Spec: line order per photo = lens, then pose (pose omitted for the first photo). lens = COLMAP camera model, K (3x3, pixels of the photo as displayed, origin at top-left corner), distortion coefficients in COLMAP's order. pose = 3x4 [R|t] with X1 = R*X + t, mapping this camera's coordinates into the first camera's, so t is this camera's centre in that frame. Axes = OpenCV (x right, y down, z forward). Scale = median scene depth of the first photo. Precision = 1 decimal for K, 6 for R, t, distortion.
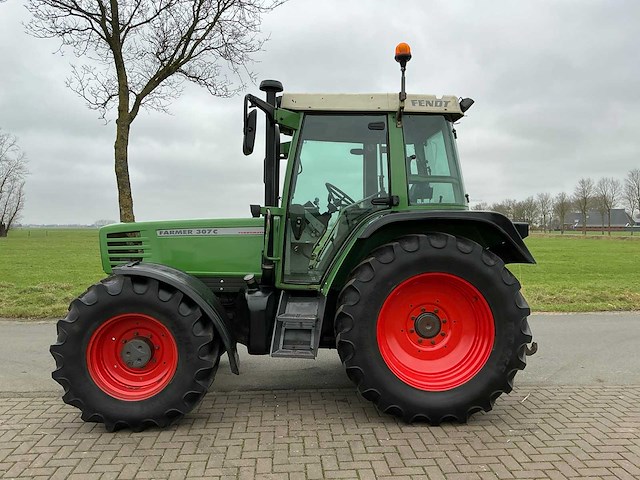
lens RADIAL K [[527.7, 0, 320.0], [0, 527.7, 240.0], [0, 0, 1]] dist [0.126853, -0.247785]
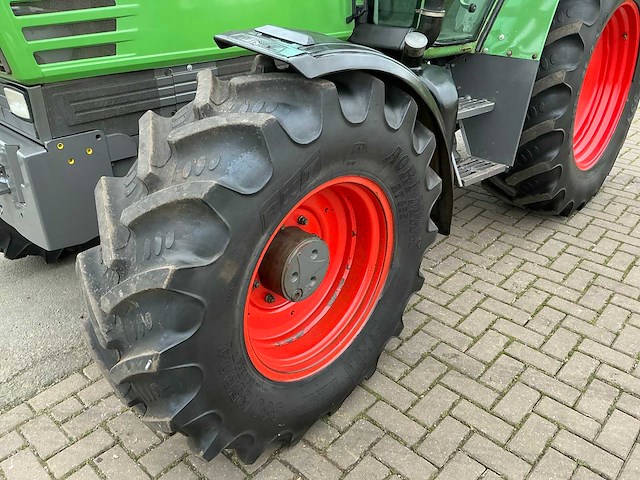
lens RADIAL K [[527.7, 0, 320.0], [0, 527.7, 240.0], [0, 0, 1]] dist [0.126853, -0.247785]
pose [[0.723982, -0.340059, 0.600175, -0.563799], [0.033345, 0.886282, 0.461944, 0.004919], [-0.689013, -0.314426, 0.652992, 0.726051]]
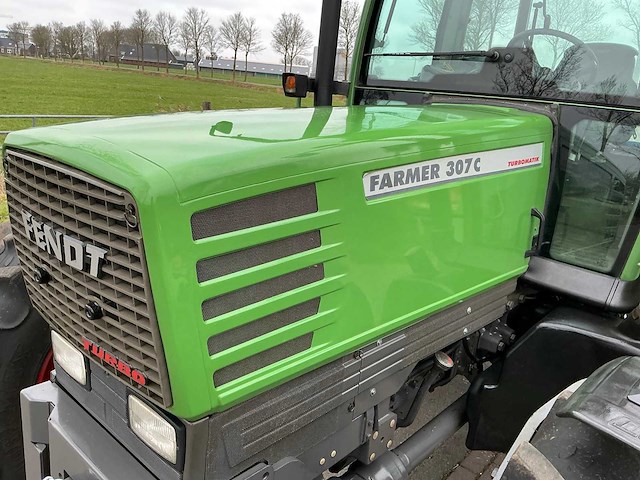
lens RADIAL K [[532.6, 0, 320.0], [0, 532.6, 240.0], [0, 0, 1]] dist [0.075380, -0.142093]
pose [[0.699170, -0.147399, 0.699597, -0.557561], [-0.070233, 0.959624, 0.272375, -0.059935], [-0.711498, -0.239571, 0.660588, 0.975934]]
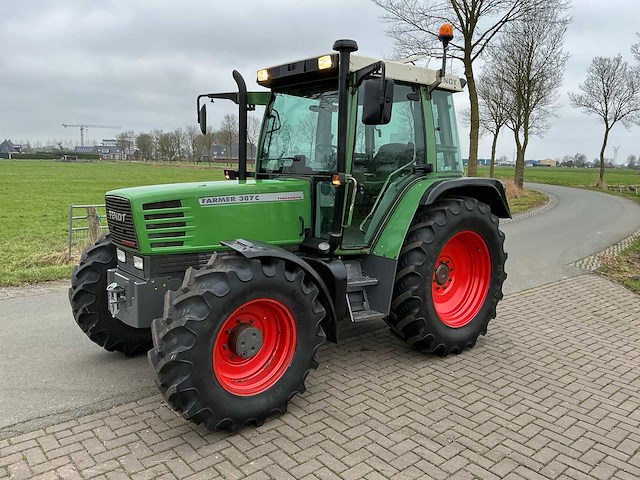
lens RADIAL K [[527.7, 0, 320.0], [0, 527.7, 240.0], [0, 0, 1]] dist [0.126853, -0.247785]
pose [[0.797145, -0.074246, 0.599206, -0.756746], [-0.005015, 0.991562, 0.129534, -0.071297], [-0.603767, -0.106262, 0.790046, 0.246272]]
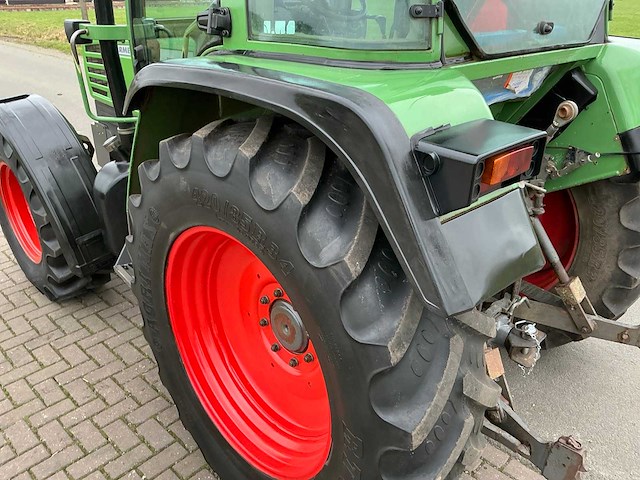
lens RADIAL K [[527.7, 0, 320.0], [0, 527.7, 240.0], [0, 0, 1]] dist [0.126853, -0.247785]
pose [[0.660456, 0.321317, -0.678640, 0.524210], [-0.024525, 0.912561, 0.408204, -0.093962], [0.750464, -0.252957, 0.610587, 0.800449]]
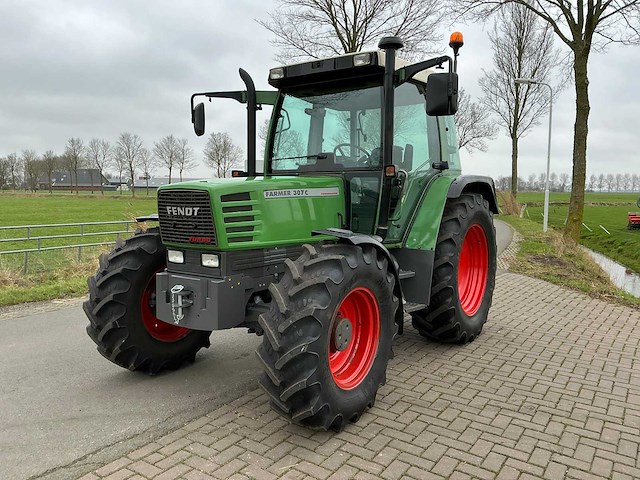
lens RADIAL K [[527.7, 0, 320.0], [0, 527.7, 240.0], [0, 0, 1]] dist [0.126853, -0.247785]
pose [[0.607221, -0.072945, 0.791178, -1.017934], [0.012987, 0.996555, 0.081912, -0.010370], [-0.794427, -0.039464, 0.606076, 0.512513]]
